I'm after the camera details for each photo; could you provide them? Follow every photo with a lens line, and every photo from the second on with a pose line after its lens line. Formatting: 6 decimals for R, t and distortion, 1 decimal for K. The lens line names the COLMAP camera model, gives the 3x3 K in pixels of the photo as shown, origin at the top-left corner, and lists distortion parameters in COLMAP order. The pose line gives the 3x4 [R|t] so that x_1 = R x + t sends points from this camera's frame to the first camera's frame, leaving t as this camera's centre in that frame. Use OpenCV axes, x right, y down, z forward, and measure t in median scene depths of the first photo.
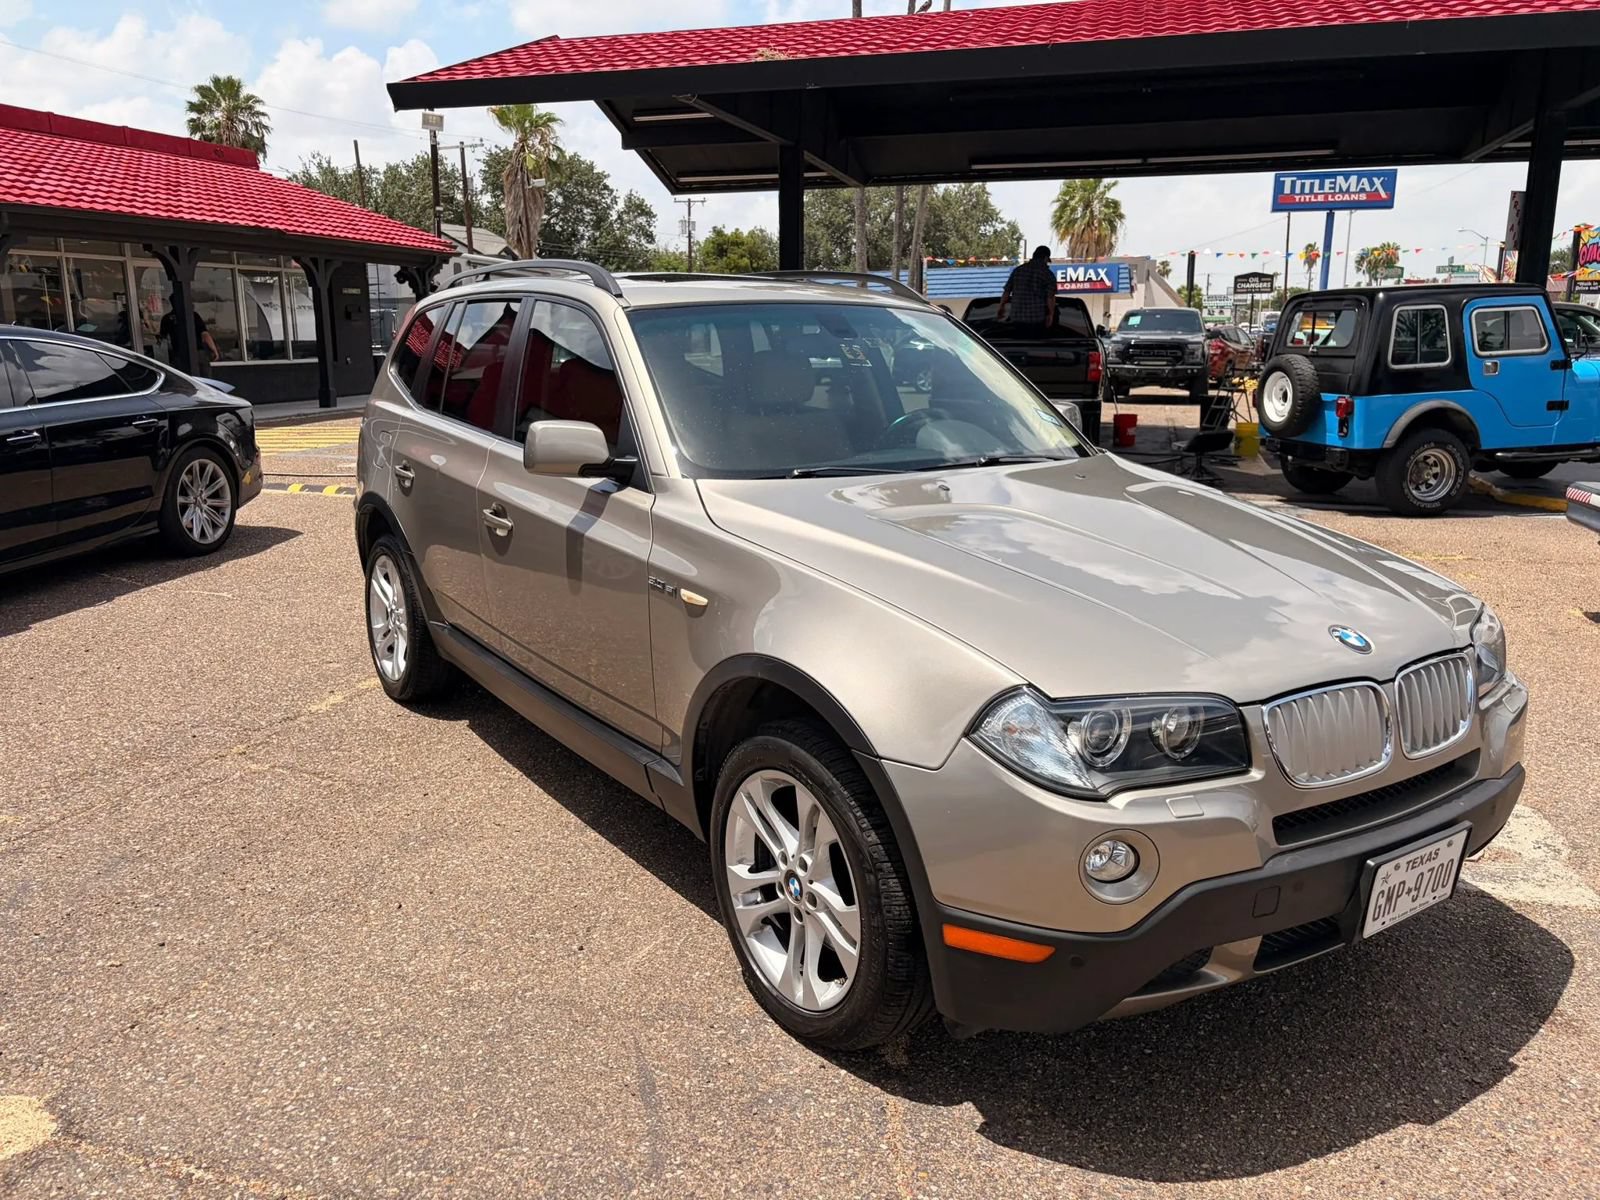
lens RADIAL K [[1213.0, 0, 792.6], [0, 1213.0, 590.6], [0, 0, 1]] dist [0.050287, -0.046081]
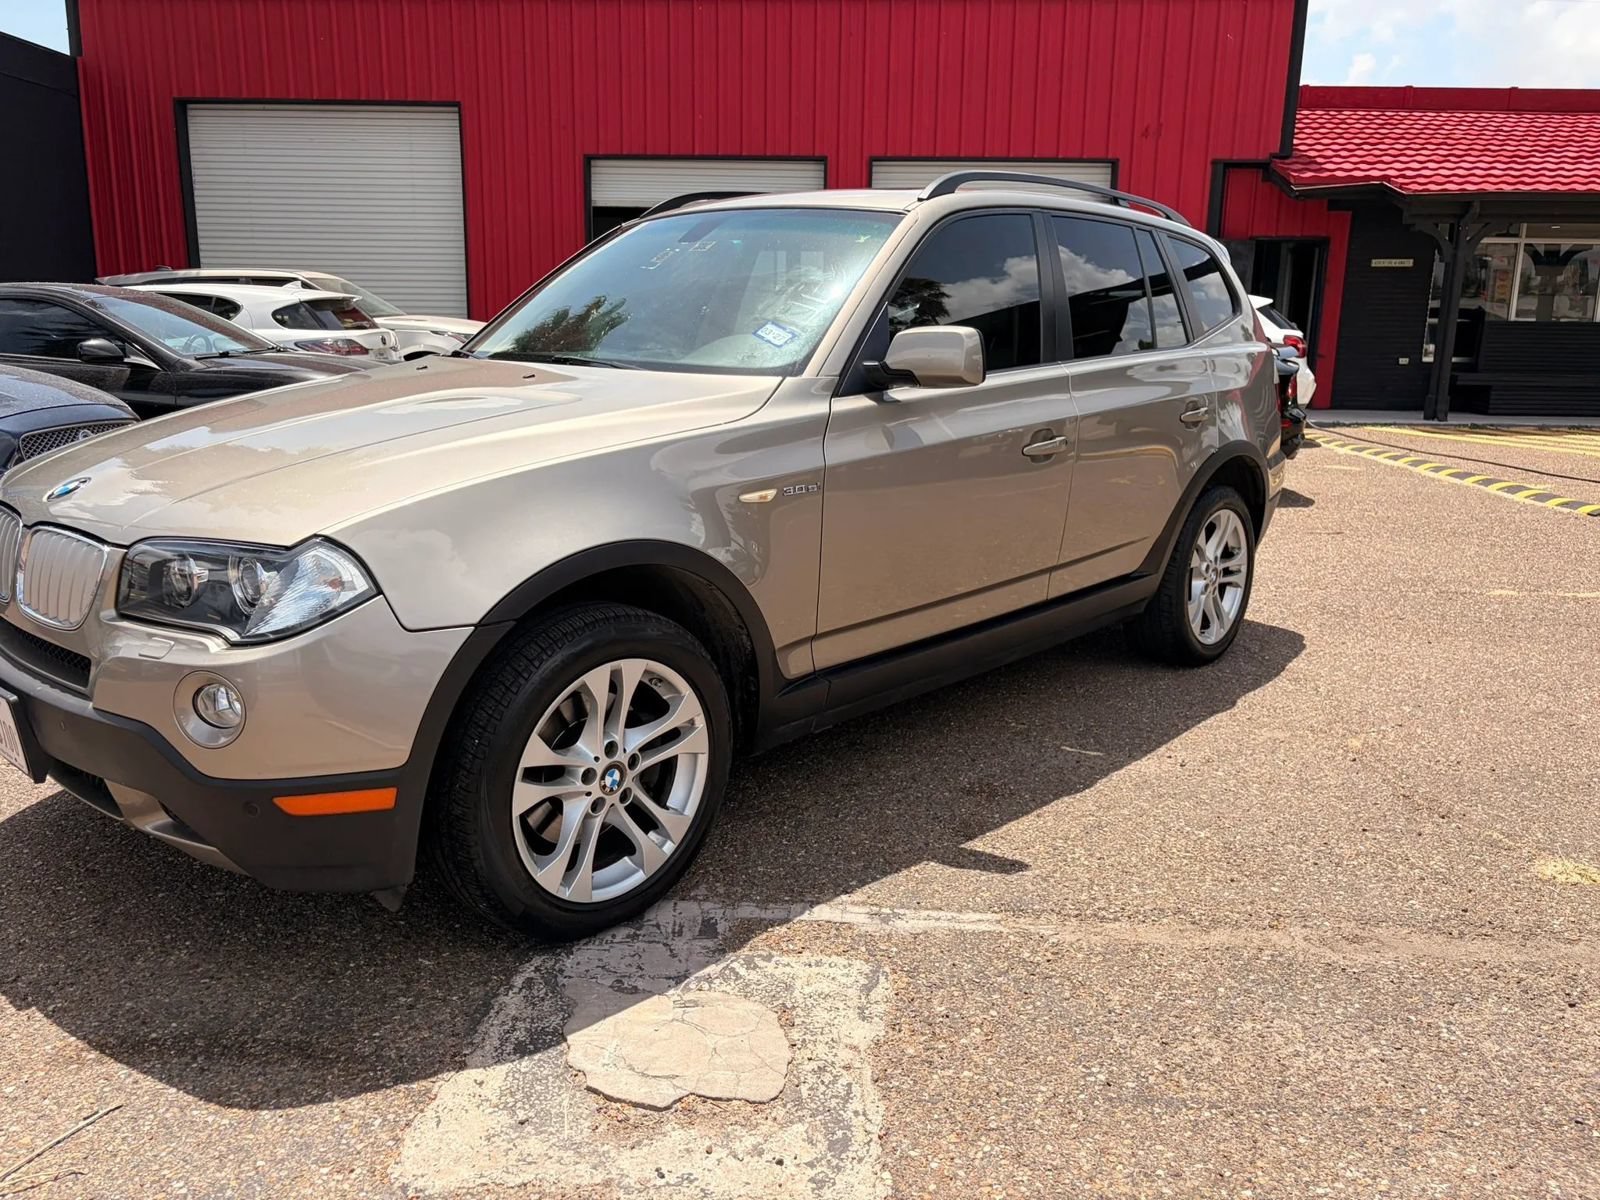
lens RADIAL K [[1214.4, 0, 805.0], [0, 1214.4, 575.5], [0, 0, 1]] dist [0.049290, -0.057039]
pose [[0.229801, 0.199947, -0.952477, 0.550579], [-0.219505, 0.964100, 0.149427, -0.062252], [0.948161, 0.174735, 0.265441, 0.457852]]
